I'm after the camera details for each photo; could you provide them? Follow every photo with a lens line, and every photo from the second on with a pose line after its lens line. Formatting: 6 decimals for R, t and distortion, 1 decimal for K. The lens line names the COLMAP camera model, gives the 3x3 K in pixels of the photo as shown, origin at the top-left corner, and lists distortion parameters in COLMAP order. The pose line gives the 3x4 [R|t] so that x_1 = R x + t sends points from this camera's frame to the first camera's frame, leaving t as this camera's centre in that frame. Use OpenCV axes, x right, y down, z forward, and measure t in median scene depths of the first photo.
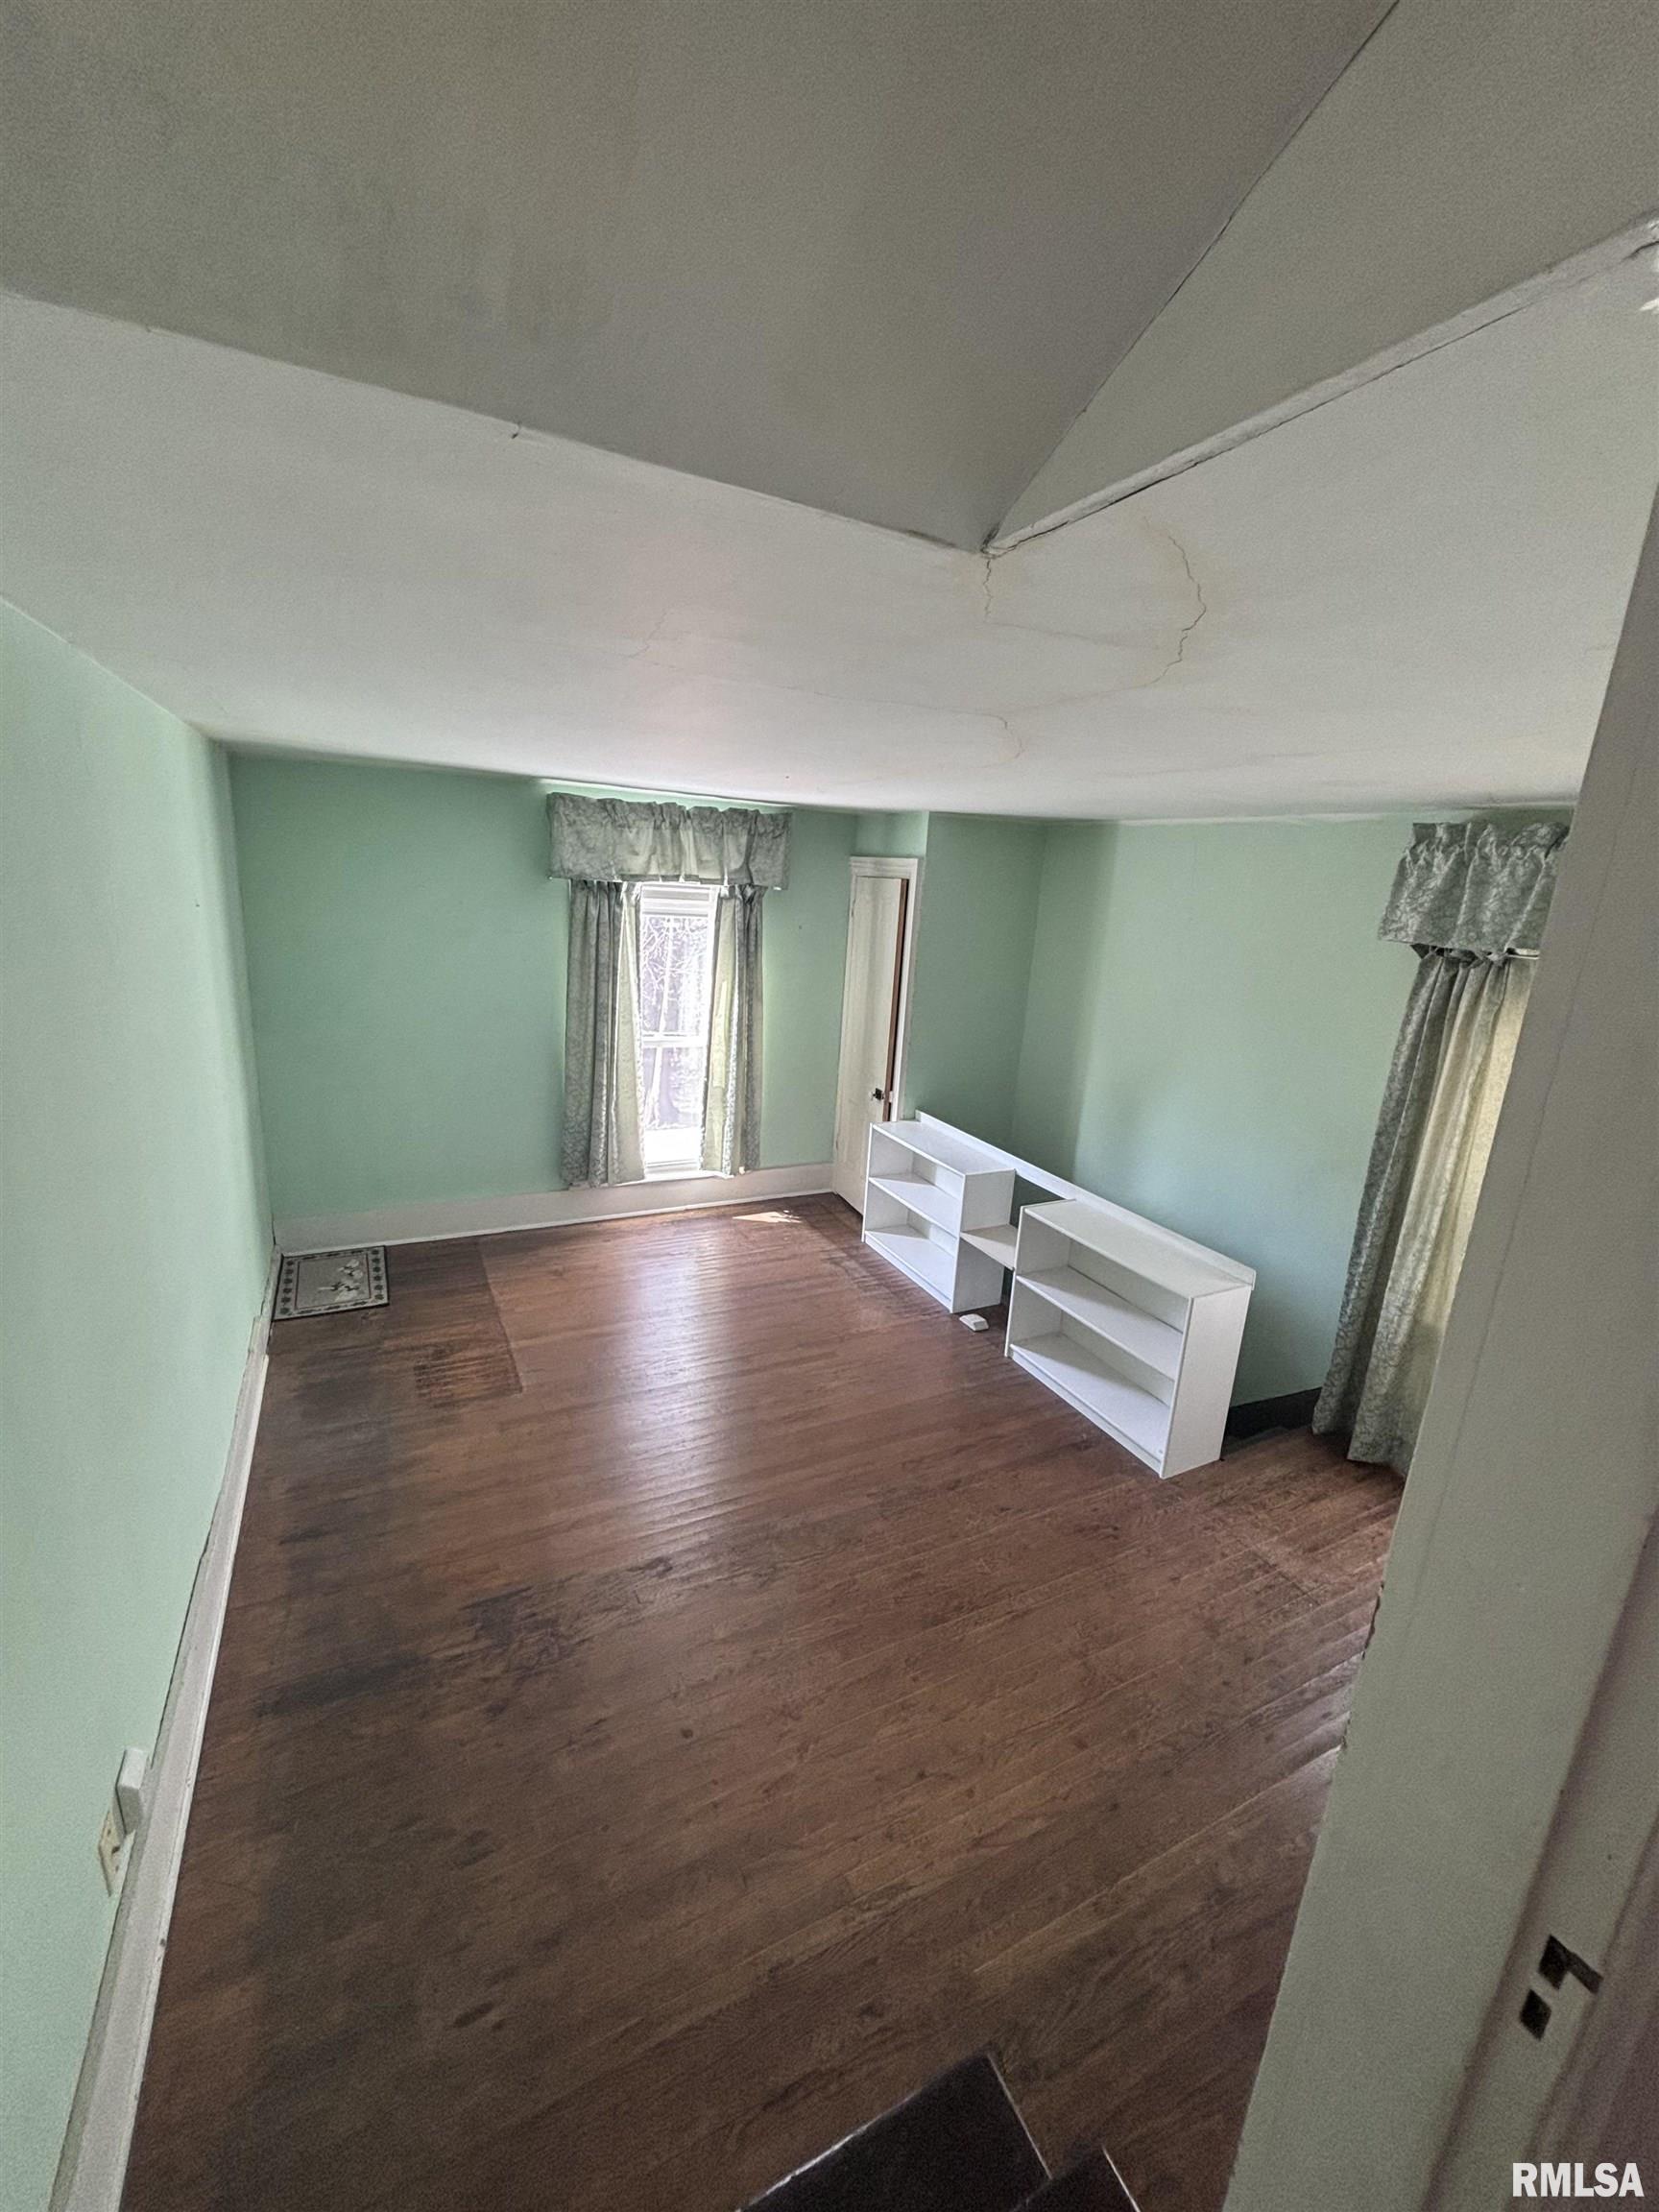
lens RADIAL K [[894.5, 0, 835.4], [0, 894.5, 1100.6], [0, 0, 1]] dist [0.004059, 0.000303]
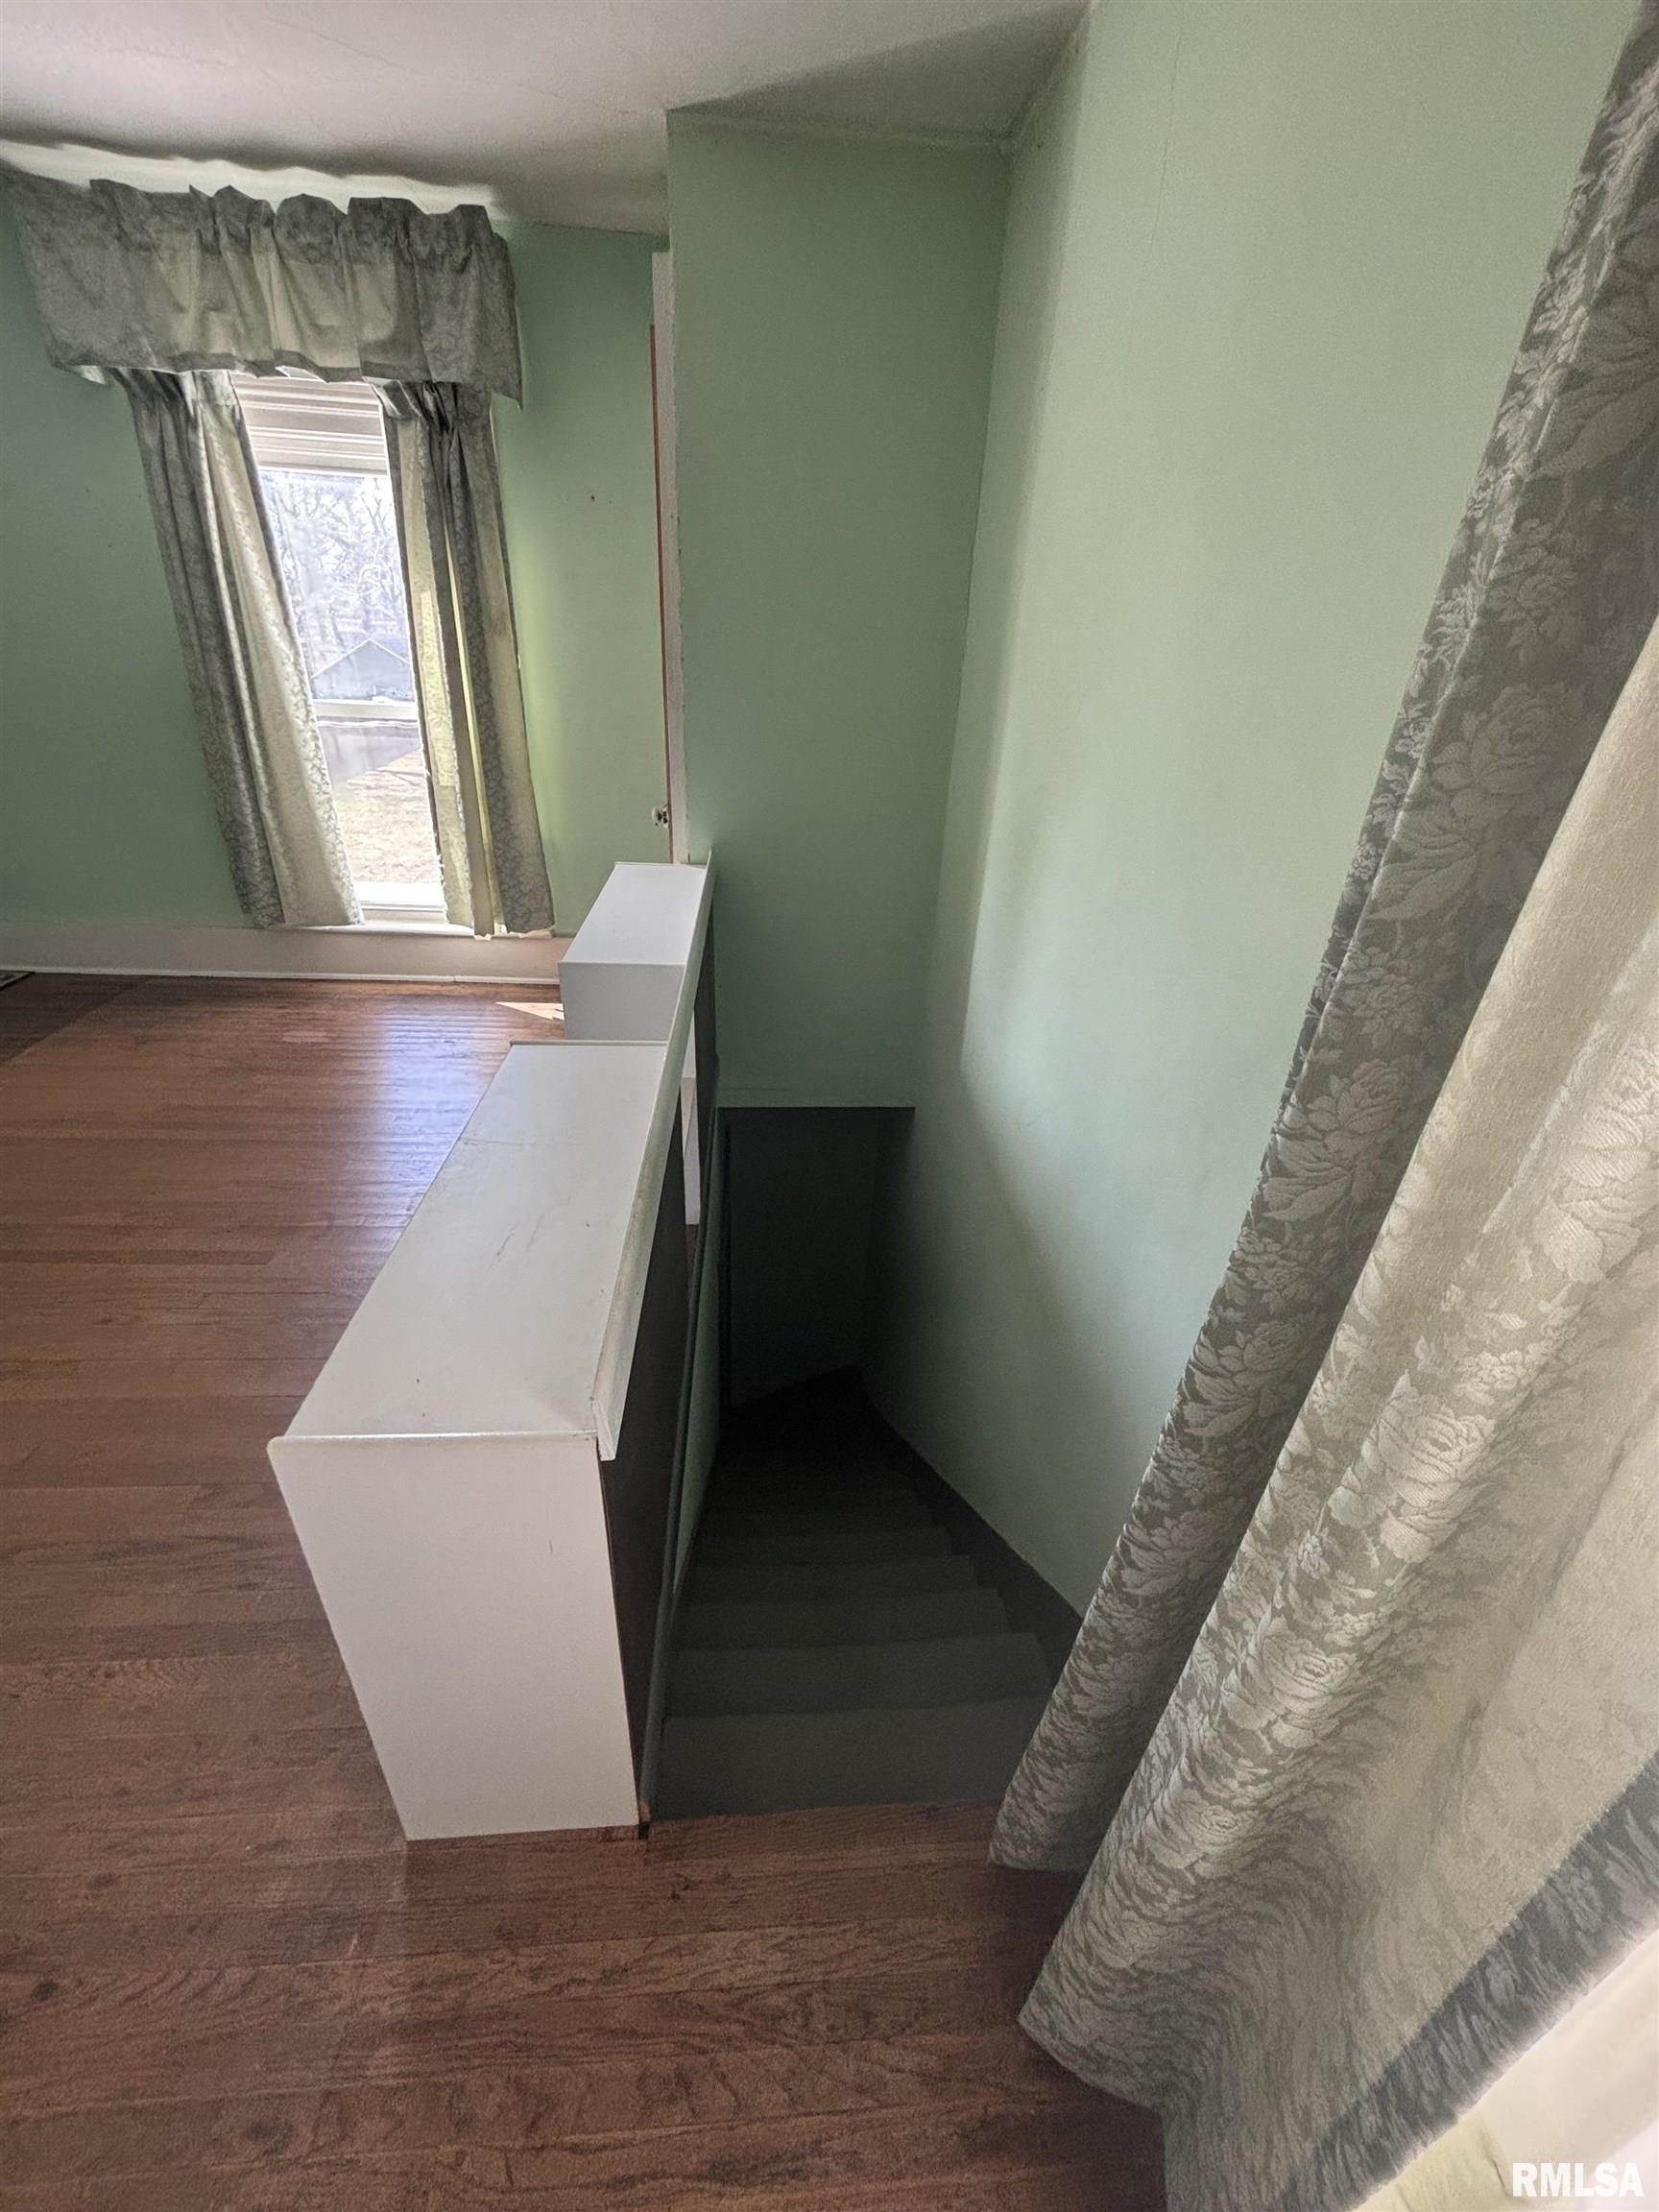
lens RADIAL K [[894.5, 0, 822.4], [0, 894.5, 1105.8], [0, 0, 1]] dist [0.004059, 0.000303]
pose [[0.915902, 0.153249, -0.370997, 0.417051], [-0.077727, 0.974469, 0.210640, 0.055924], [0.393806, -0.164089, 0.904429, 0.562505]]
